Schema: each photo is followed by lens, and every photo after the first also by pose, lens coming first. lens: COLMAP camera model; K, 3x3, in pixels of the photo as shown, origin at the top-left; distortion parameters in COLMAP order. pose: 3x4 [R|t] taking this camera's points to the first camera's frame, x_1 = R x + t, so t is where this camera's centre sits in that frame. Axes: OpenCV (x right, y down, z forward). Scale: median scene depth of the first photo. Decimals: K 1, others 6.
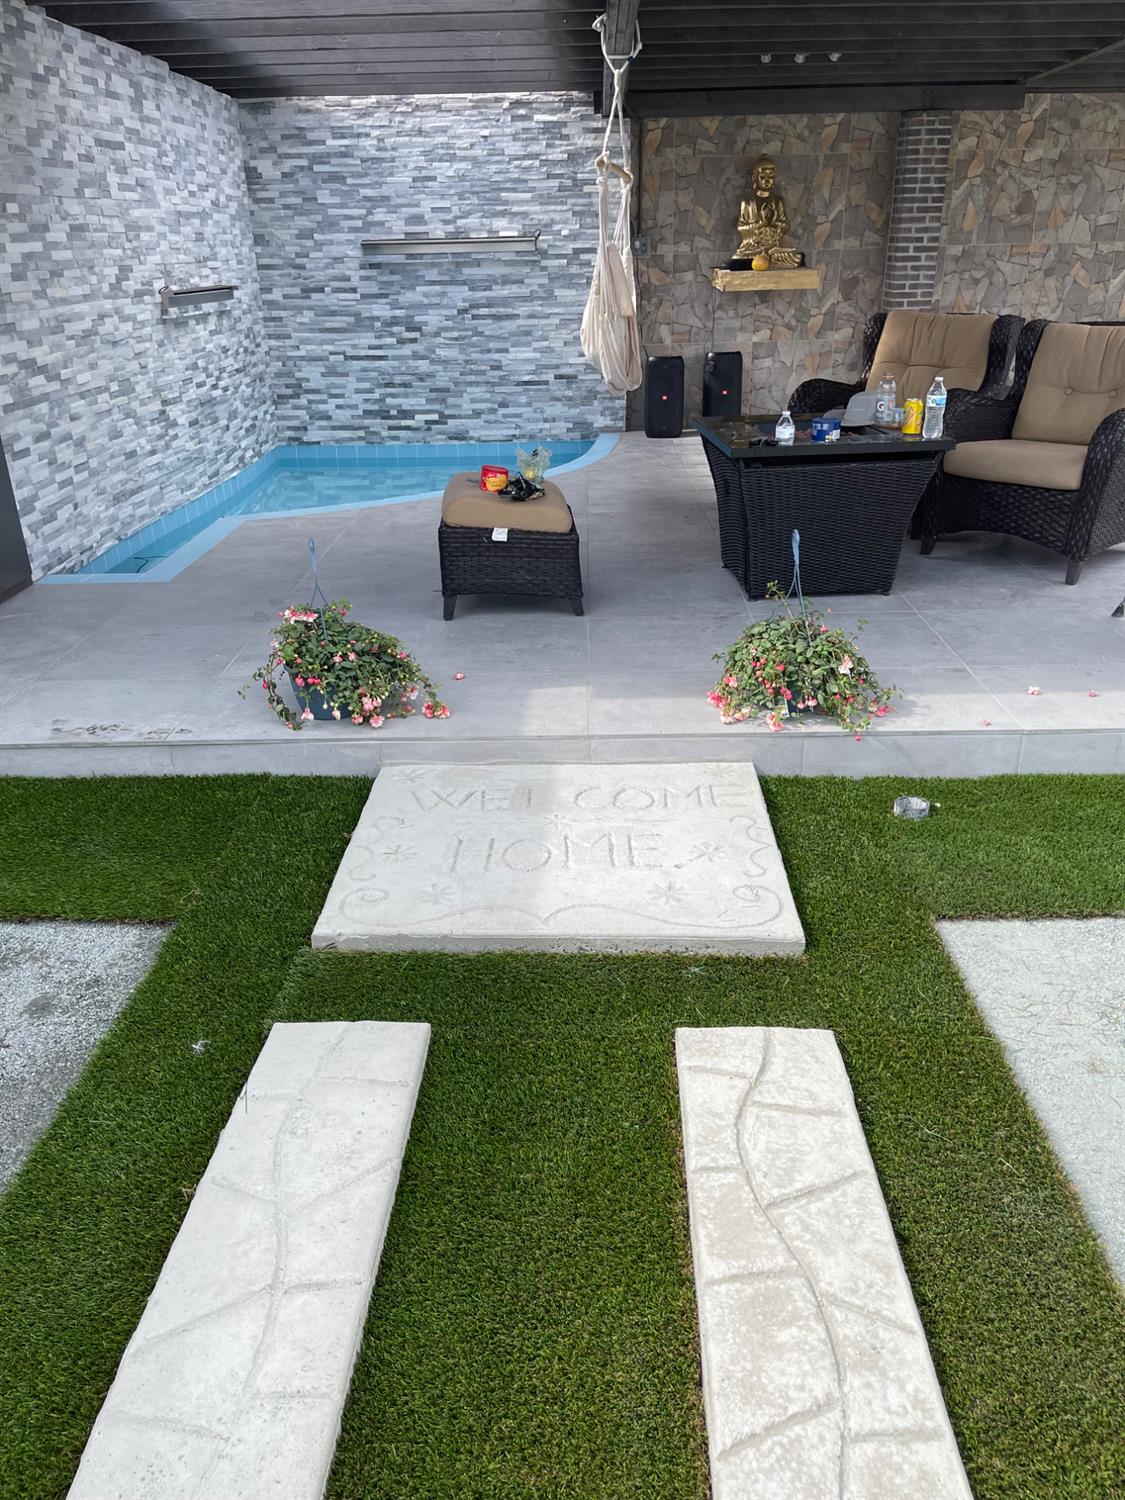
lens RADIAL K [[1120.3, 0, 562.3], [0, 1120.3, 755.9], [0, 0, 1]] dist [0.097585, -0.130513]
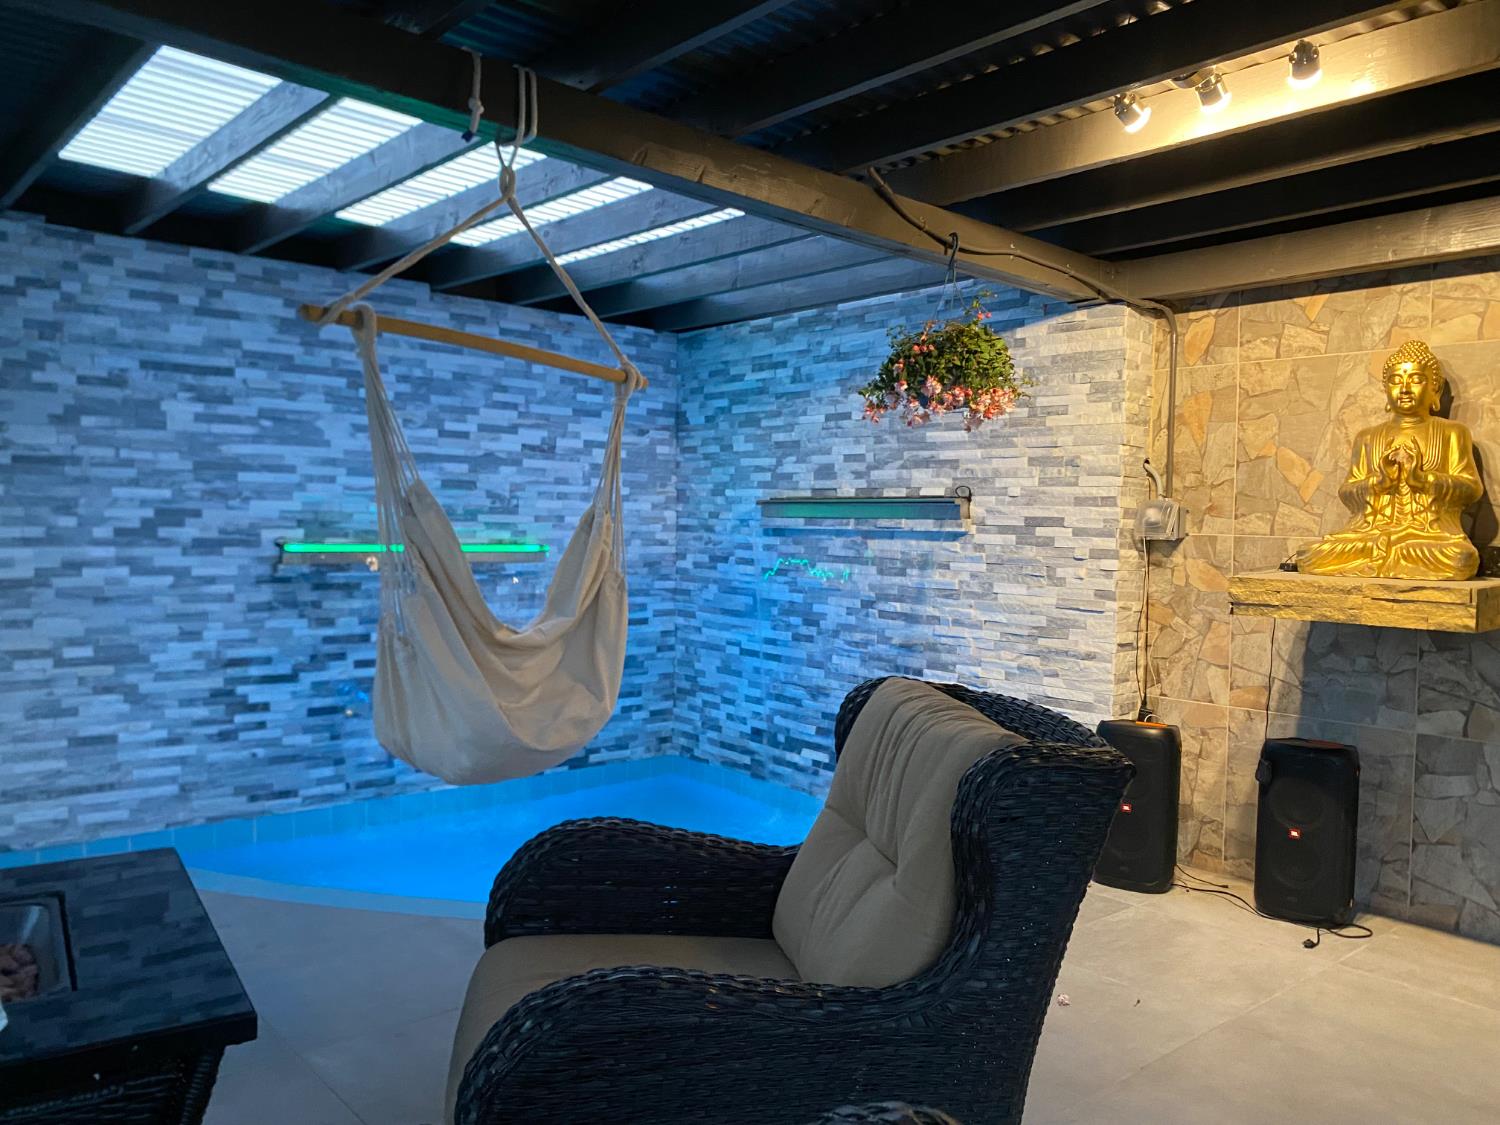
lens RADIAL K [[1133.4, 0, 760.9], [0, 1133.4, 549.5], [0, 0, 1]] dist [0.065199, -0.112428]
pose [[0.669183, 0.053738, -0.741152, 0.332095], [-0.336722, 0.911037, -0.237969, -0.256706], [0.662429, 0.408807, 0.627745, 0.571946]]
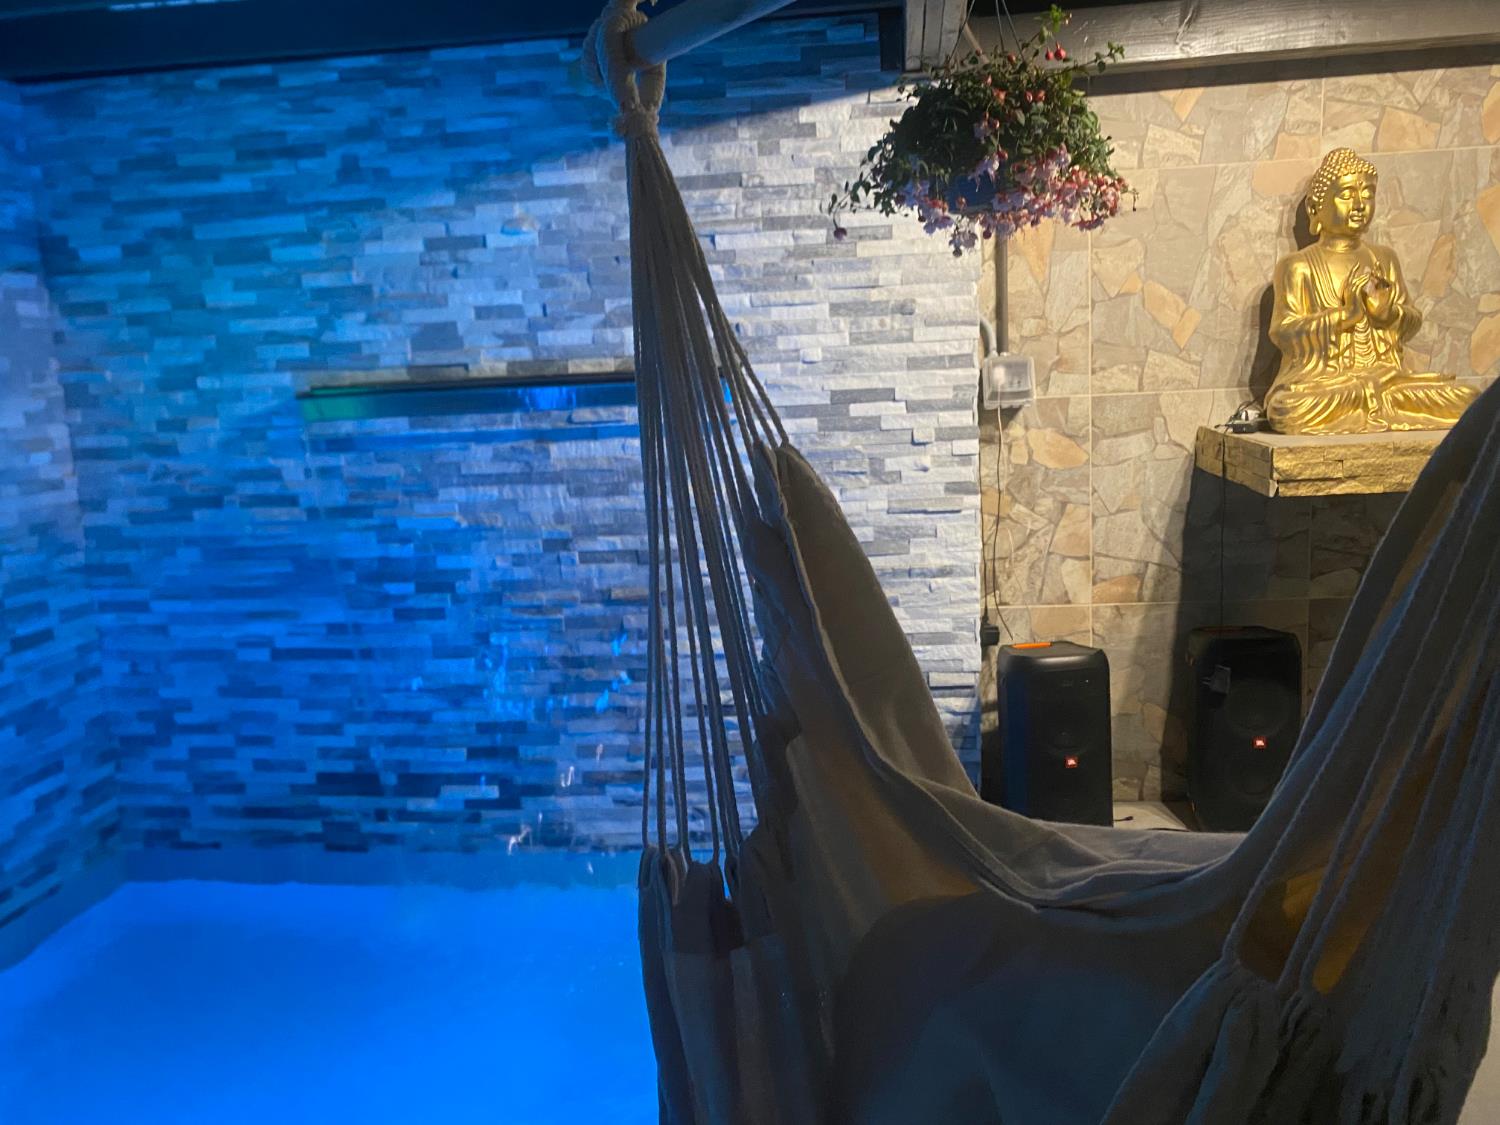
lens RADIAL K [[1133.4, 0, 760.9], [0, 1133.4, 549.5], [0, 0, 1]] dist [0.065199, -0.112428]
pose [[0.994863, -0.014106, -0.100241, 0.022703], [-0.013779, 0.962157, -0.272148, -0.288148], [0.100286, 0.272131, 0.957020, 0.639970]]
